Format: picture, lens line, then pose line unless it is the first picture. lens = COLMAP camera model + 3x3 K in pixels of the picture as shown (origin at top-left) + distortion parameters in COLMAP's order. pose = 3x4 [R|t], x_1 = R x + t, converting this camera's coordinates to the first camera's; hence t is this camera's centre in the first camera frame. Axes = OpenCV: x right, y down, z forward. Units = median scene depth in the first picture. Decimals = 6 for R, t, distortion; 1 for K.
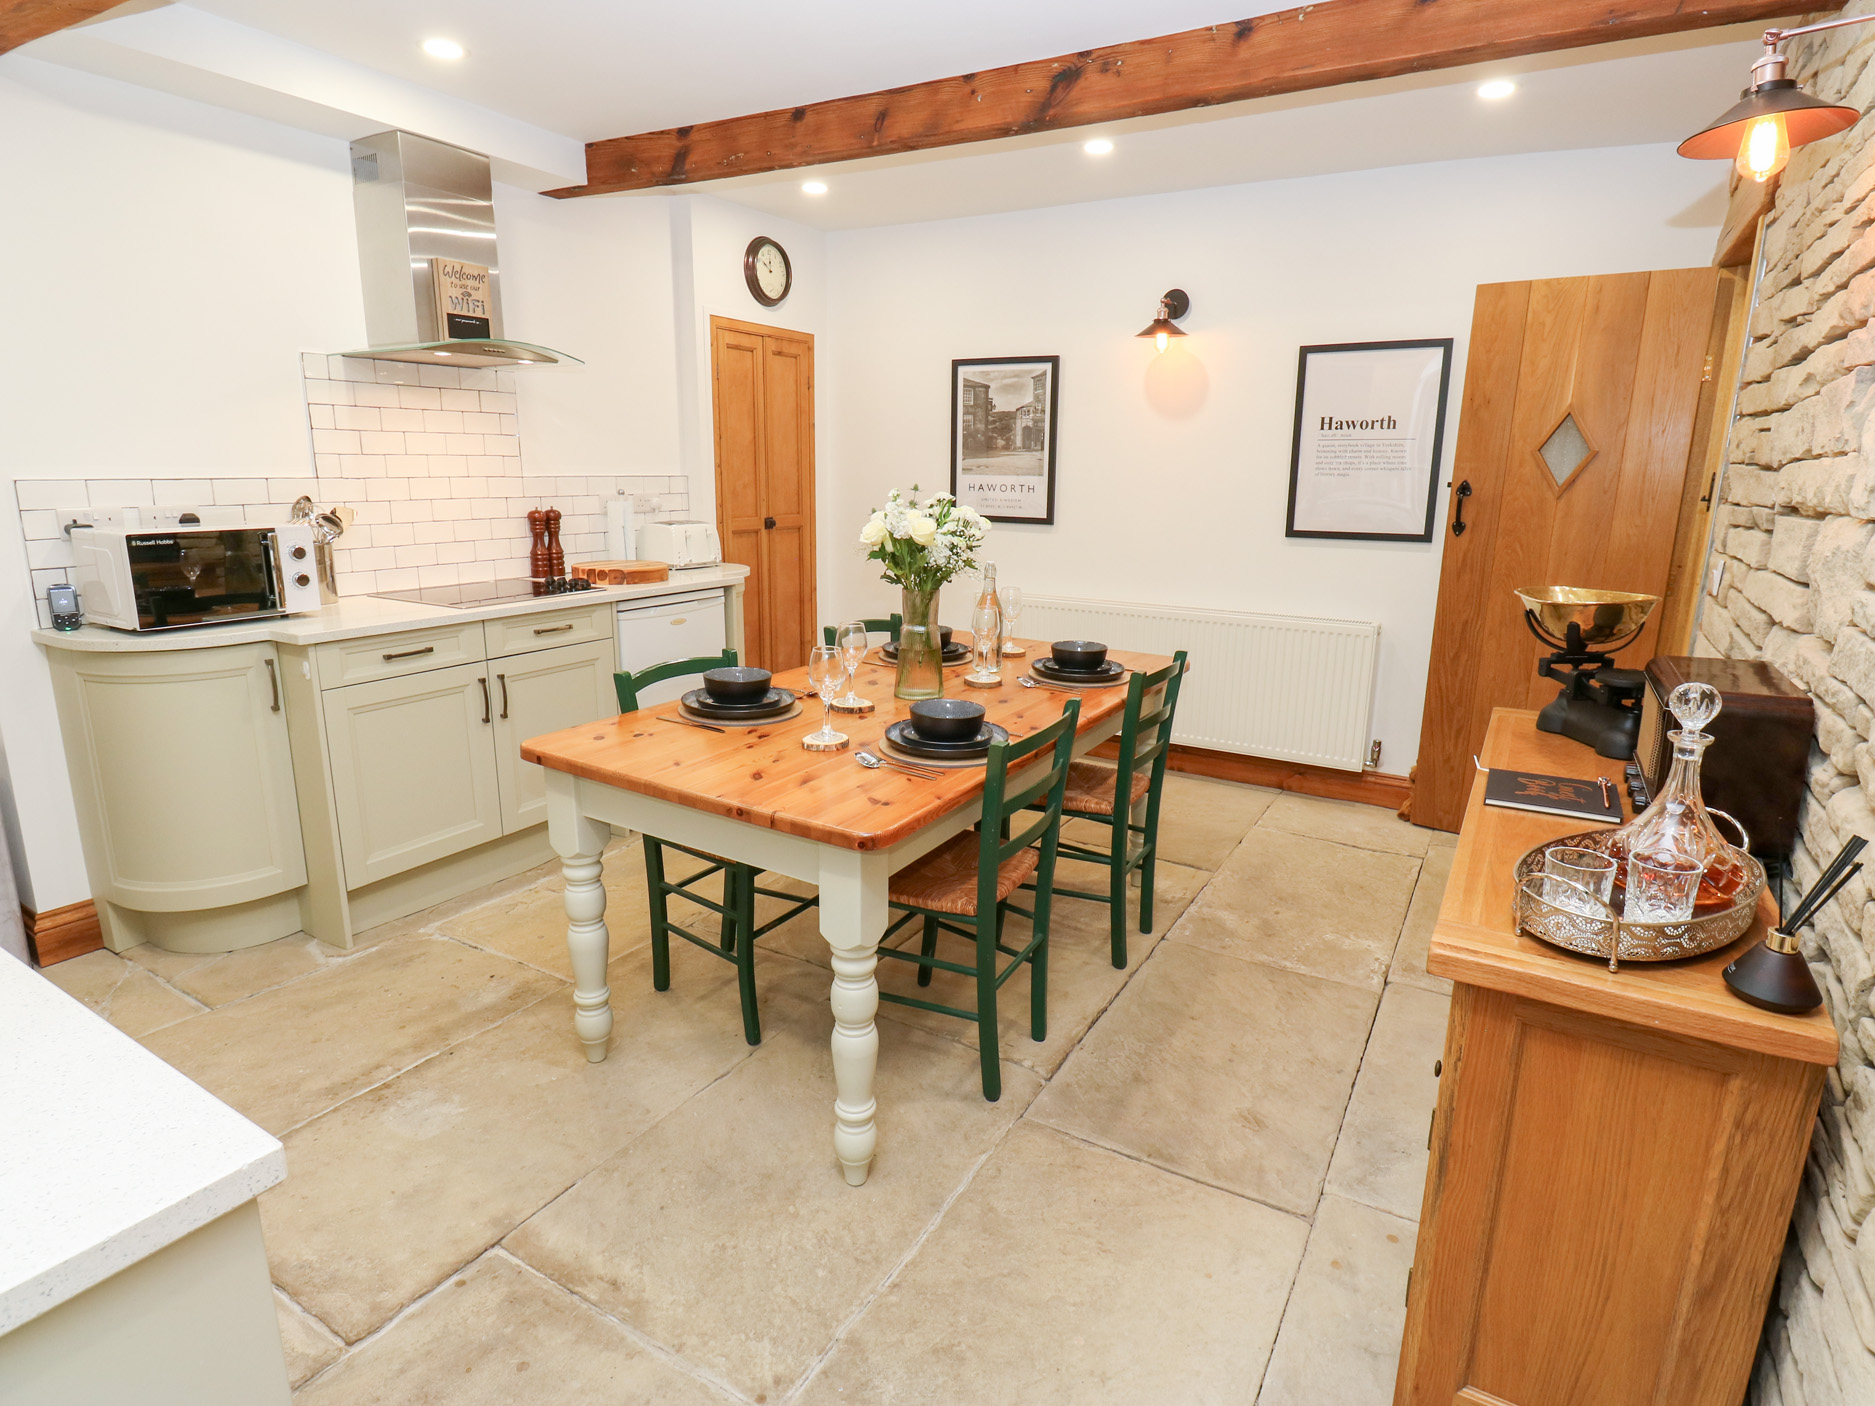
lens RADIAL K [[1009.0, 0, 933.7], [0, 1009.0, 694.1], [0, 0, 1]] dist [-0.003928, -0.011336]
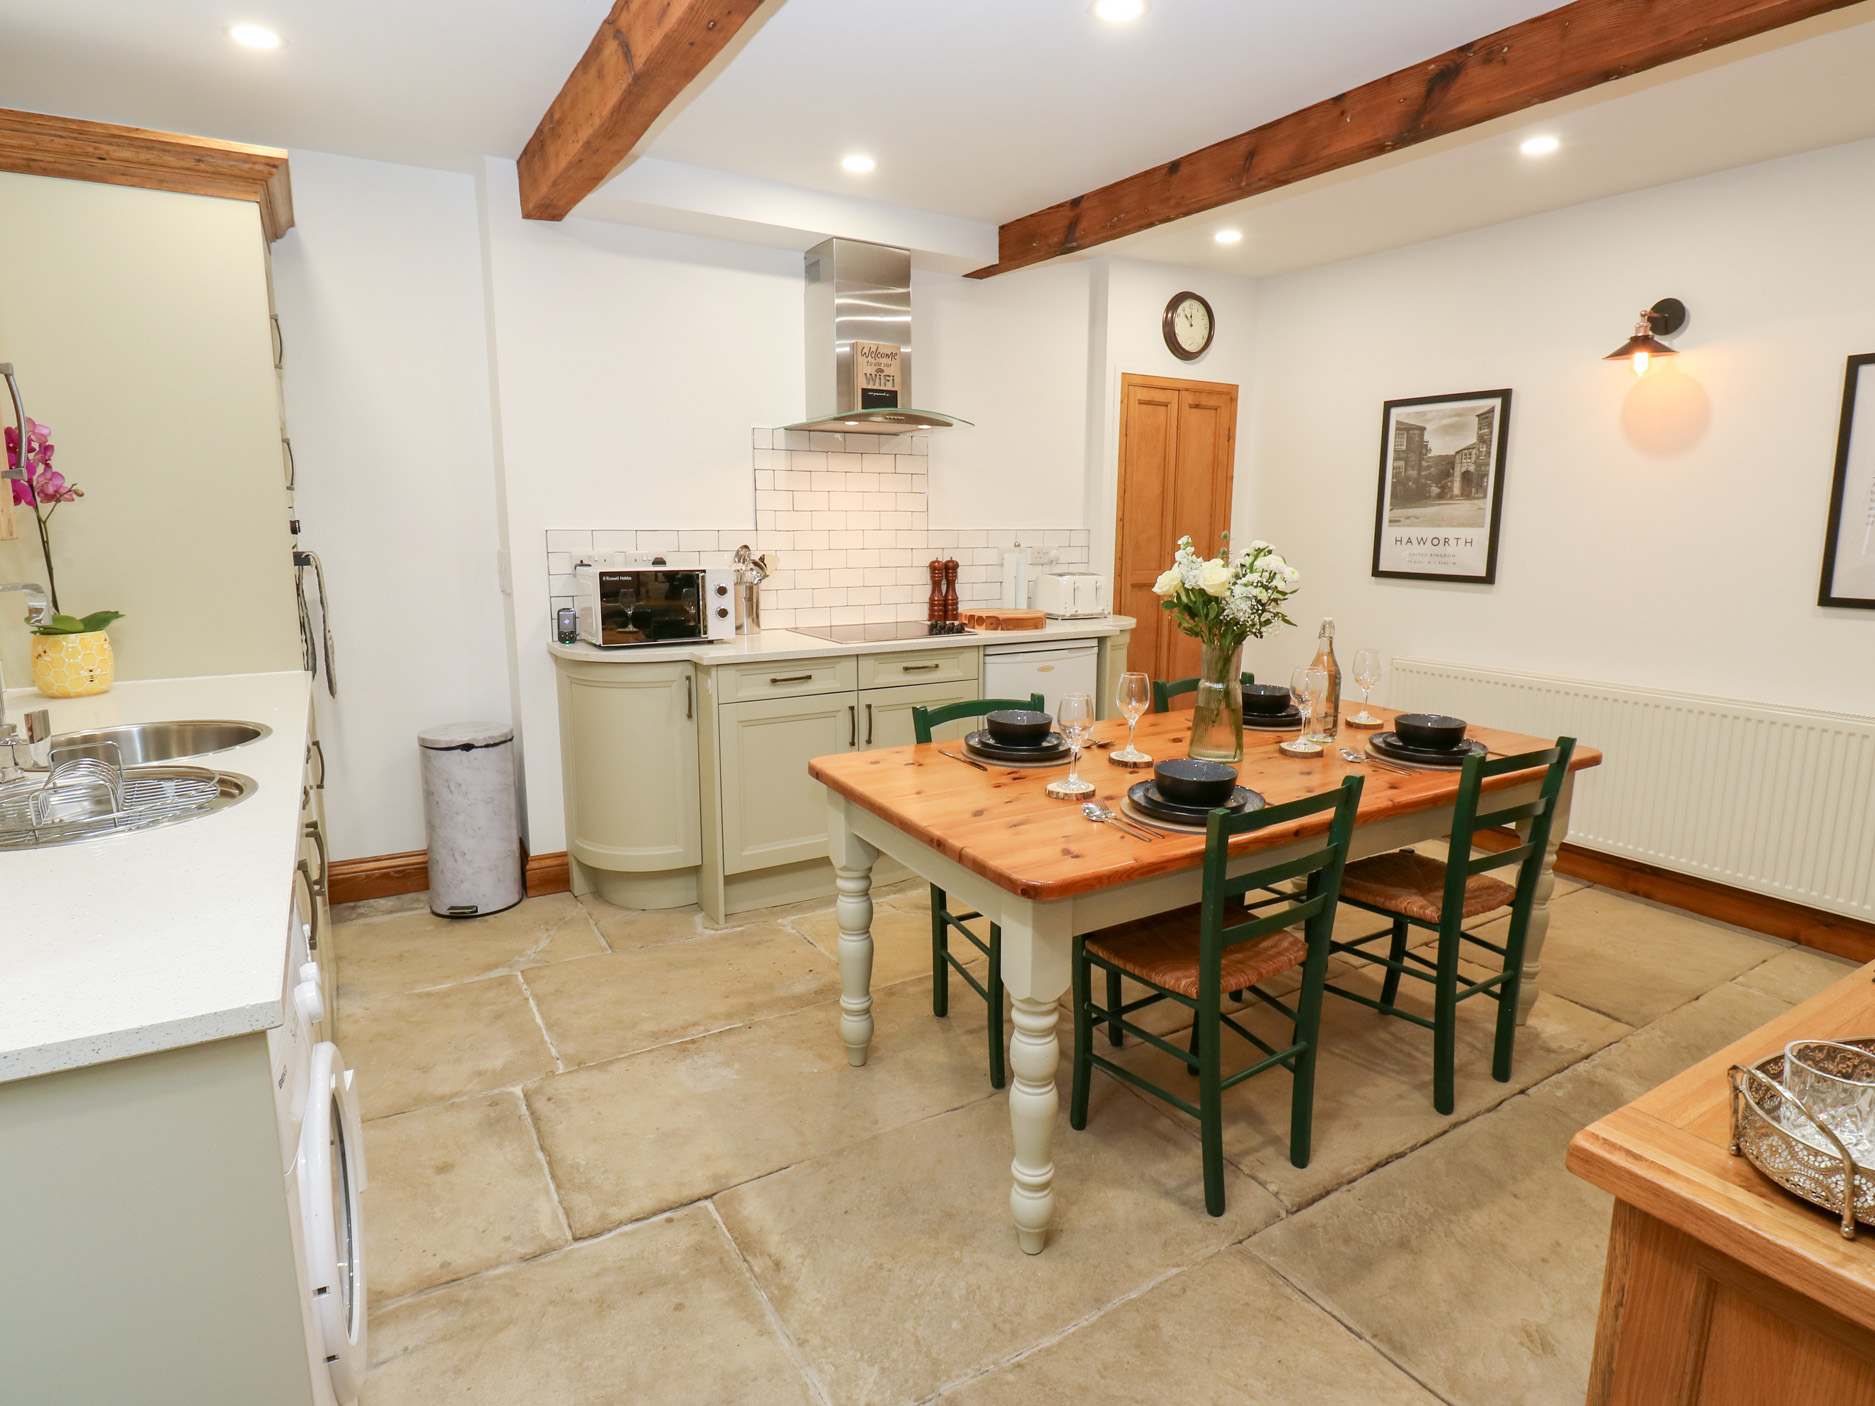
lens RADIAL K [[1009.0, 0, 890.4], [0, 1009.0, 687.2], [0, 0, 1]] dist [-0.003928, -0.011336]
pose [[0.877239, 0.069498, -0.474997, 0.145753], [-0.098691, 0.994439, -0.036767, 0.000534], [0.469800, 0.079131, 0.879219, 0.035826]]
